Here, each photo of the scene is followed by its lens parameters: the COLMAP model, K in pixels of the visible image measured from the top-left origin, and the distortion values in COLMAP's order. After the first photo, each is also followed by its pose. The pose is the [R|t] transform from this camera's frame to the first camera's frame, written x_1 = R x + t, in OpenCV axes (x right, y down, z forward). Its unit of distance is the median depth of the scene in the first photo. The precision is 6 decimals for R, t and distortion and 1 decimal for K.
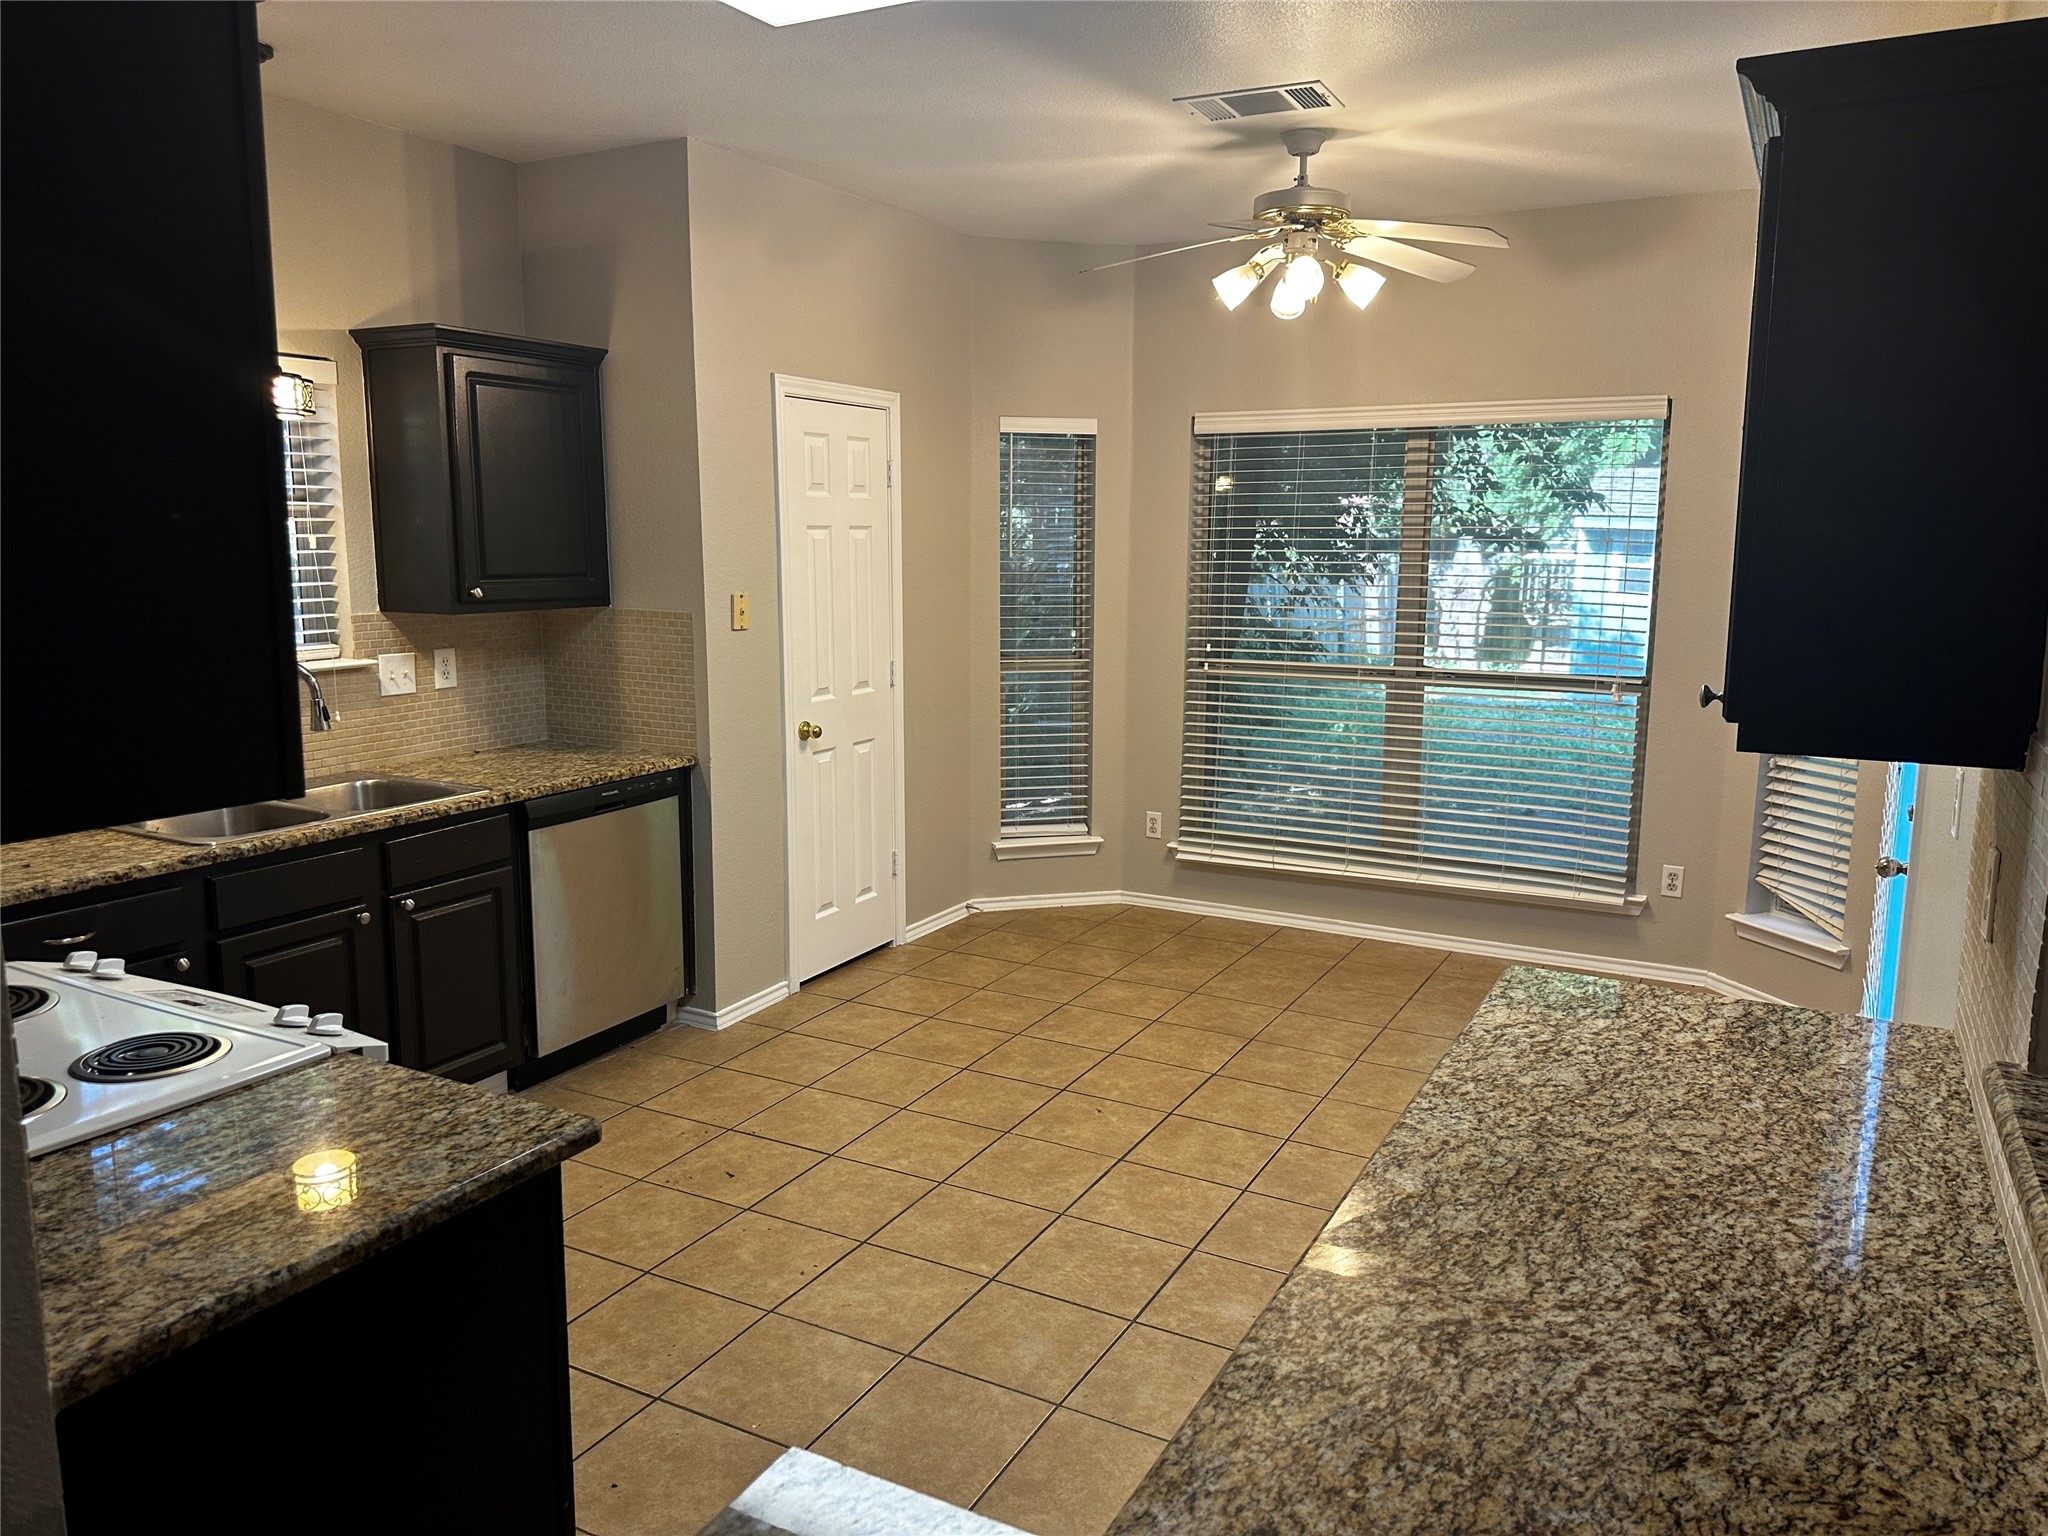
lens RADIAL K [[1433.0, 0, 1020.9], [0, 1433.0, 760.8], [0, 0, 1]] dist [0.050229, -0.061227]
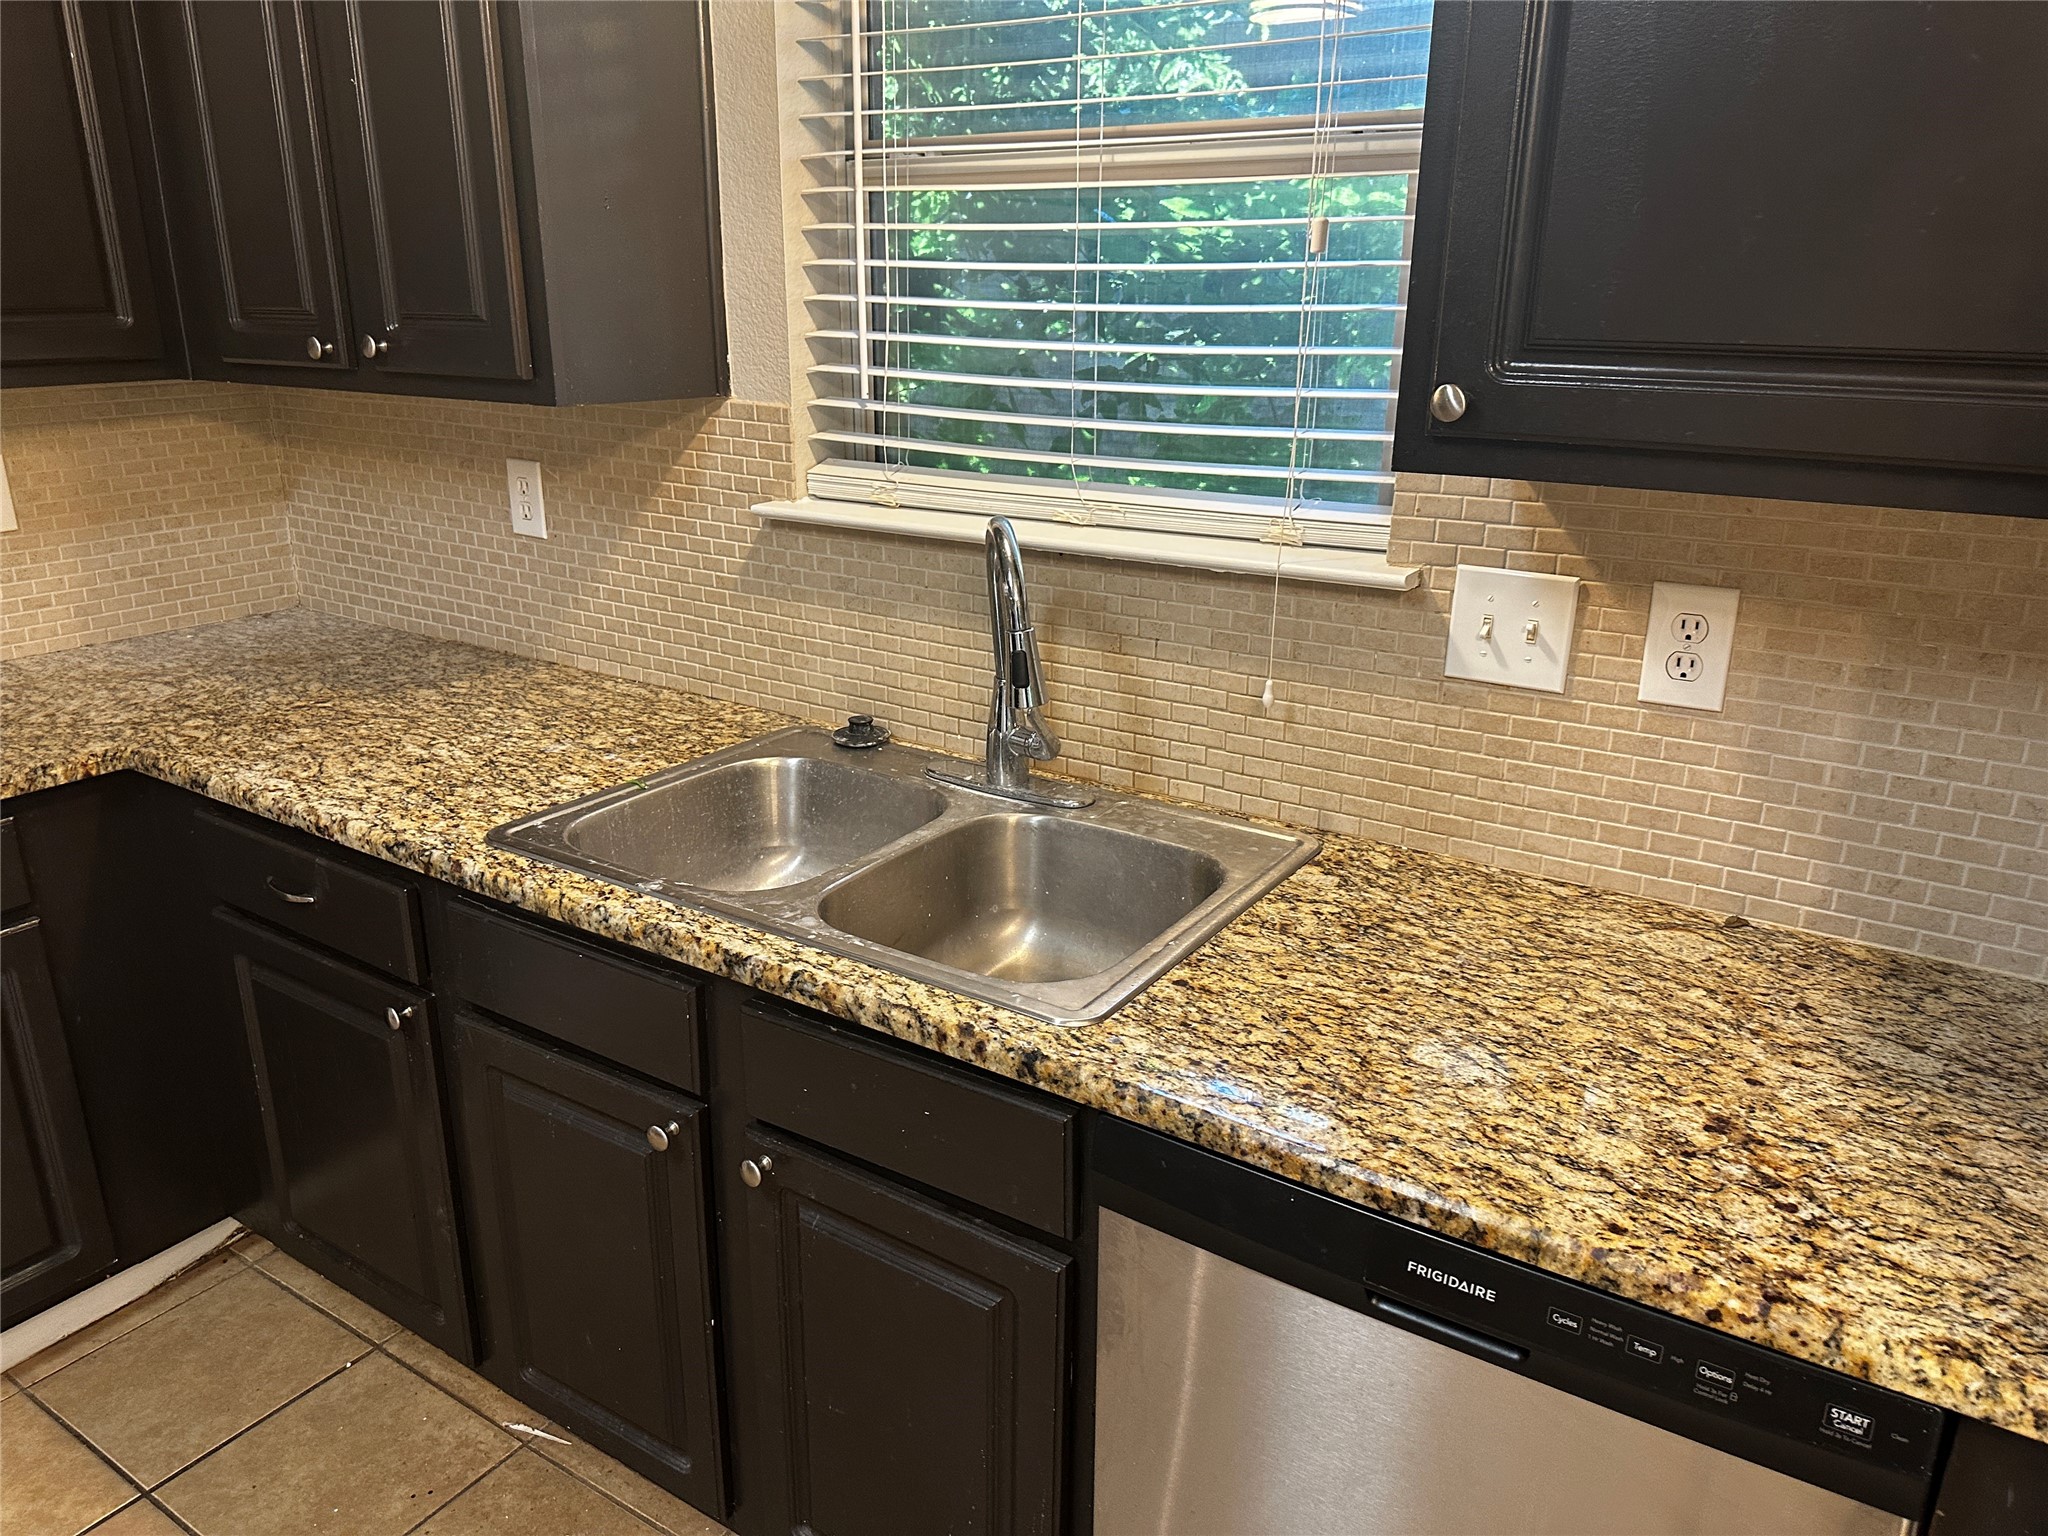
lens RADIAL K [[1433.0, 0, 1019.5], [0, 1433.0, 766.2], [0, 0, 1]] dist [0.050229, -0.061227]
pose [[-0.083135, 0.306083, -0.948368, -0.081956], [-0.170066, 0.933344, 0.316142, -0.128109], [0.981920, 0.187567, -0.025539, 0.961443]]
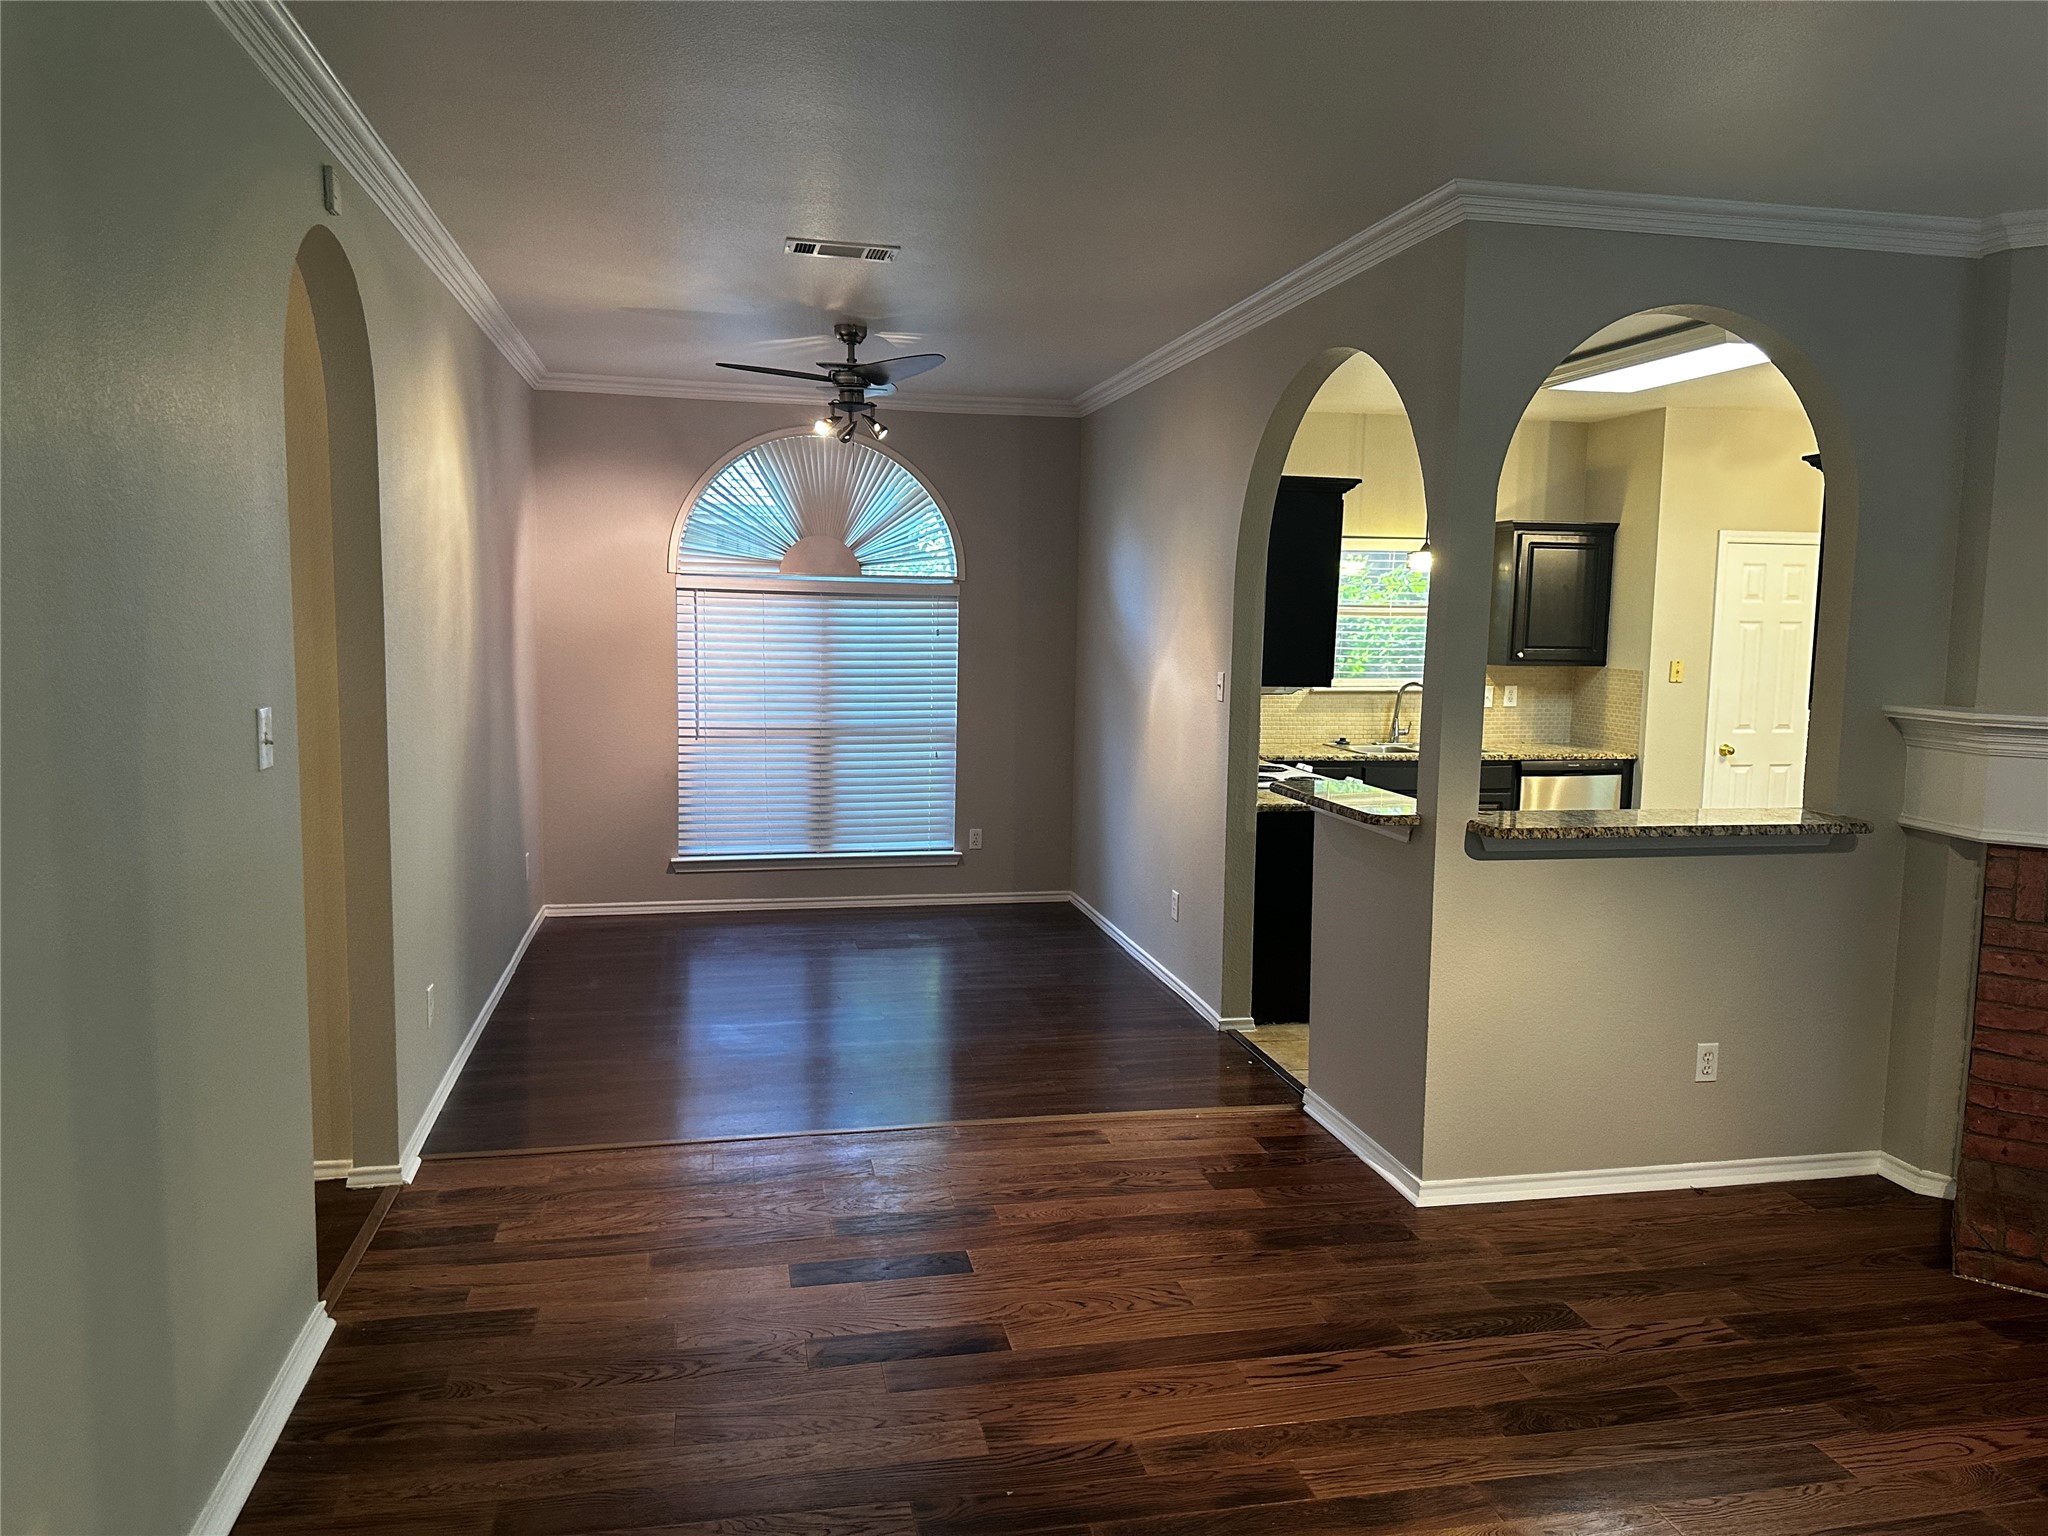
lens RADIAL K [[1433.0, 0, 1025.1], [0, 1433.0, 764.1], [0, 0, 1]] dist [0.050229, -0.061227]
pose [[0.645122, 0.086282, -0.759193, 0.690373], [-0.133798, 0.991008, -0.001067, 0.122023], [0.752274, 0.102266, 0.650865, -0.758615]]
